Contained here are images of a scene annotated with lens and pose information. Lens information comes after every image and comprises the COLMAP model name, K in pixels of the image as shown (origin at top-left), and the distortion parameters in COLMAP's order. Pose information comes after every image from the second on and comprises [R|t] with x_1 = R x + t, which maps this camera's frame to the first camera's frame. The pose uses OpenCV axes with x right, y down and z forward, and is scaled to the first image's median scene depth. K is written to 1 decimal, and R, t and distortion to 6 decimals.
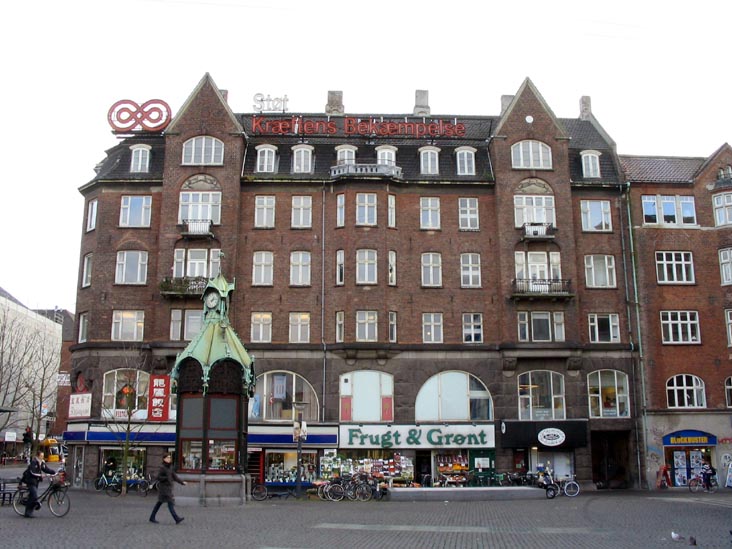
lens RADIAL K [[752.2, 0, 366.0], [0, 752.2, 274.5], [0, 0, 1]] dist [-0.177633, 0.188980]
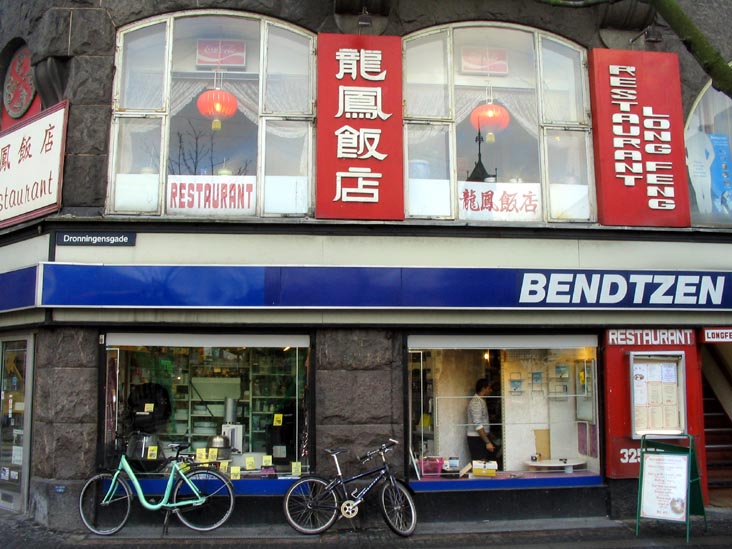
lens RADIAL K [[752.2, 0, 366.0], [0, 752.2, 274.5], [0, 0, 1]] dist [-0.177633, 0.188980]
pose [[0.997457, 0.006641, 0.070956, -0.285555], [-0.012816, 0.996132, 0.086925, 0.187329], [-0.070104, -0.087614, 0.993685, 0.736090]]
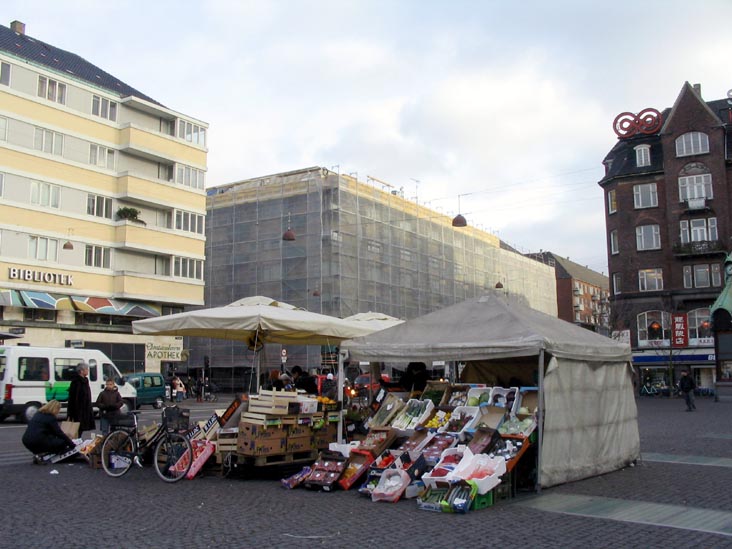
lens RADIAL K [[752.2, 0, 366.0], [0, 752.2, 274.5], [0, 0, 1]] dist [-0.177633, 0.188980]
pose [[0.824318, -0.076176, -0.560978, 0.012747], [0.132414, 0.989363, 0.060226, -0.094488], [0.550423, -0.123927, 0.825637, -0.432197]]
